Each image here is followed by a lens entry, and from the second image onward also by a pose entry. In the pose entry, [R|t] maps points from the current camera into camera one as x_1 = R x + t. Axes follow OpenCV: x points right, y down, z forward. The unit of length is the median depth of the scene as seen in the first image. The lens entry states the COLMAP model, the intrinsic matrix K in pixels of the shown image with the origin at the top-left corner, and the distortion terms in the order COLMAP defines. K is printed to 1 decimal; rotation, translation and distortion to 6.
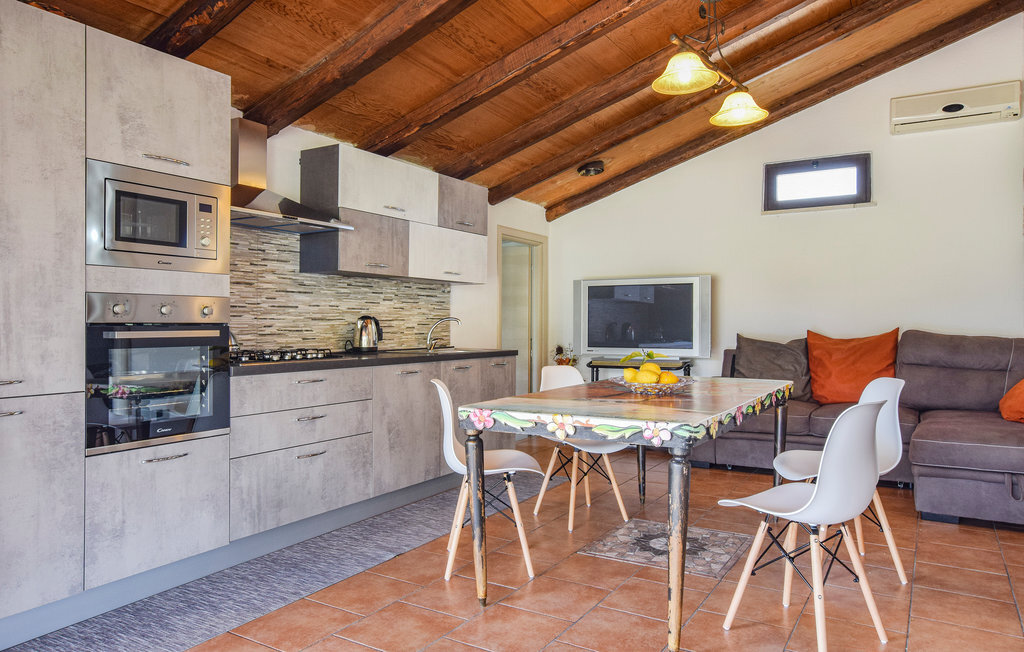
lens RADIAL K [[695.4, 0, 516.0], [0, 695.4, 308.0], [0, 0, 1]] dist [0.006118, 0.007473]
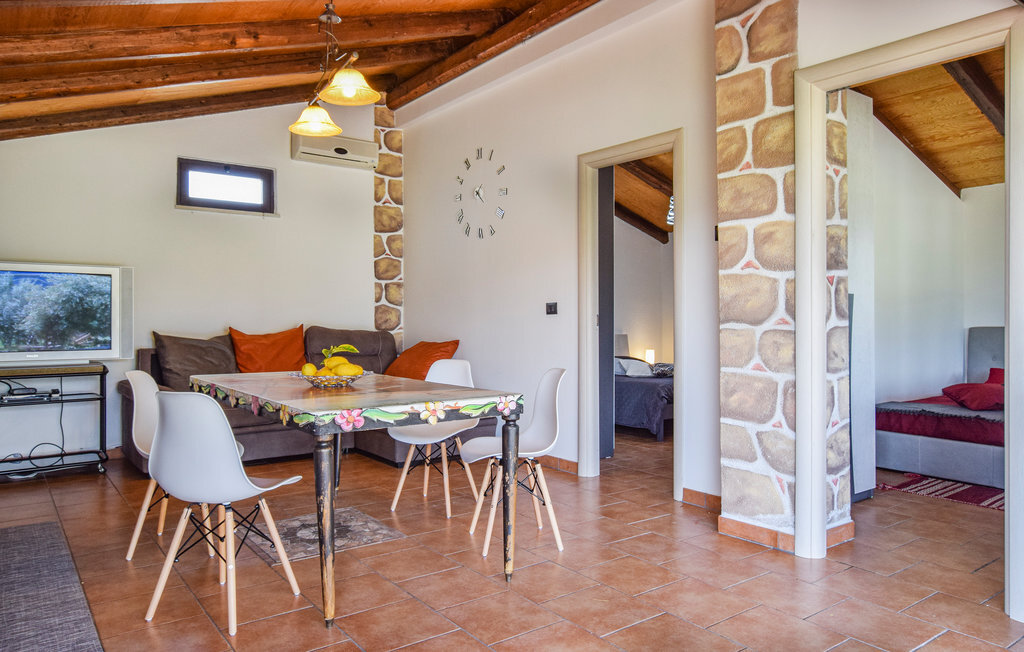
lens RADIAL K [[695.4, 0, 516.0], [0, 695.4, 308.0], [0, 0, 1]] dist [0.006118, 0.007473]
pose [[0.373314, 0.018179, 0.927527, -0.625072], [-0.017905, 0.999763, -0.012388, 0.013501], [-0.927532, -0.011983, 0.373551, 0.338786]]
